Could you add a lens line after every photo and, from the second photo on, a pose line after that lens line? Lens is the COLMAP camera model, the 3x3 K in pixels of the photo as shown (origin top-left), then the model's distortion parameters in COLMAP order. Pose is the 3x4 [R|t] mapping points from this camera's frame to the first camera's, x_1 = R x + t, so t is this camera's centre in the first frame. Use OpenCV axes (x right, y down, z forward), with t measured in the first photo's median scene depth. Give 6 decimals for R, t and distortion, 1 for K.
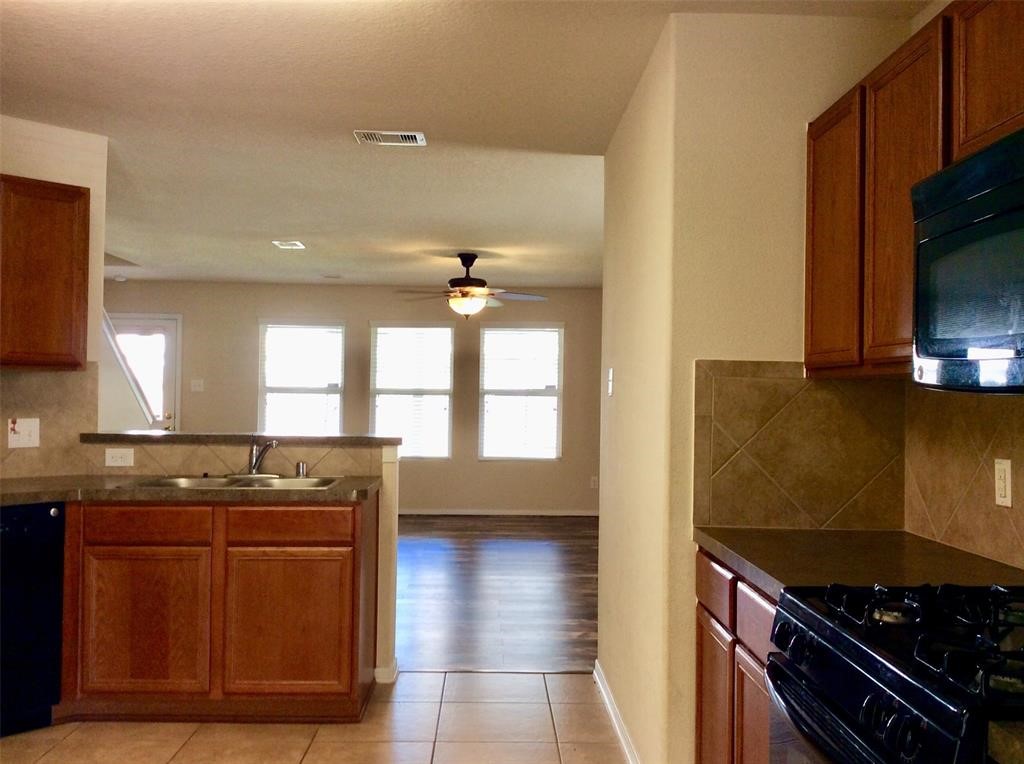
lens RADIAL K [[954.6, 0, 515.1], [0, 954.6, 383.0], [0, 0, 1]] dist [0.122400, -0.228099]
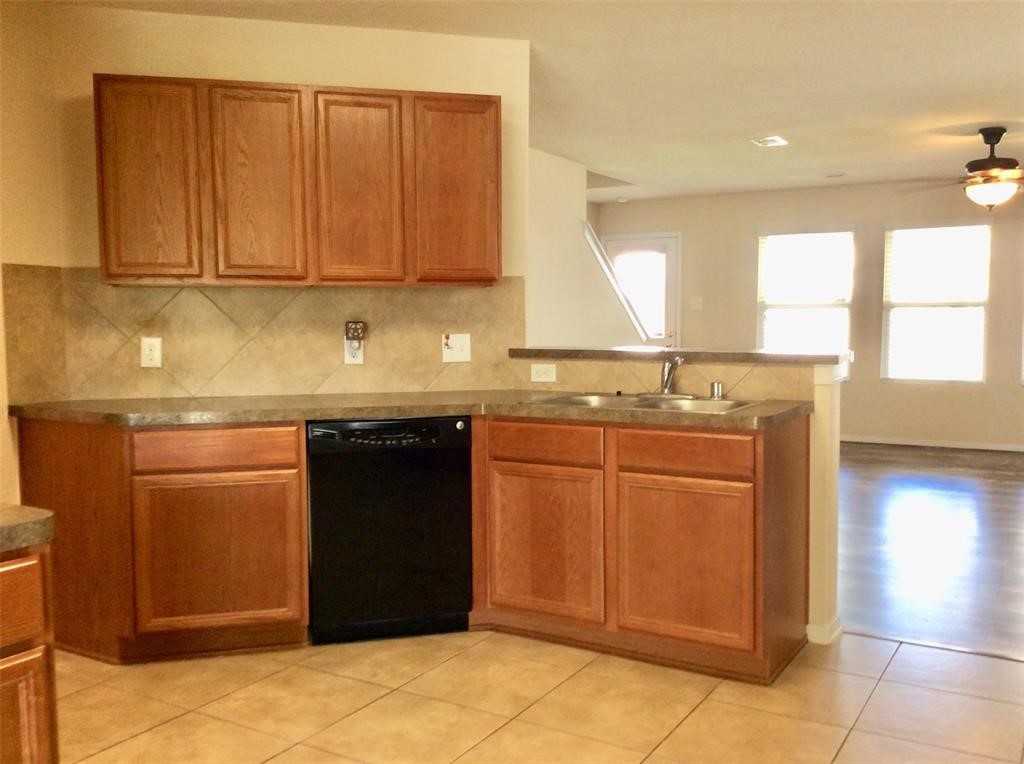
lens RADIAL K [[954.6, 0, 515.1], [0, 954.6, 383.0], [0, 0, 1]] dist [0.122400, -0.228099]
pose [[0.846034, 0.020352, -0.532741, 0.101148], [0.023645, 0.996855, 0.075632, 0.014117], [0.532605, -0.076583, 0.842892, 0.182129]]
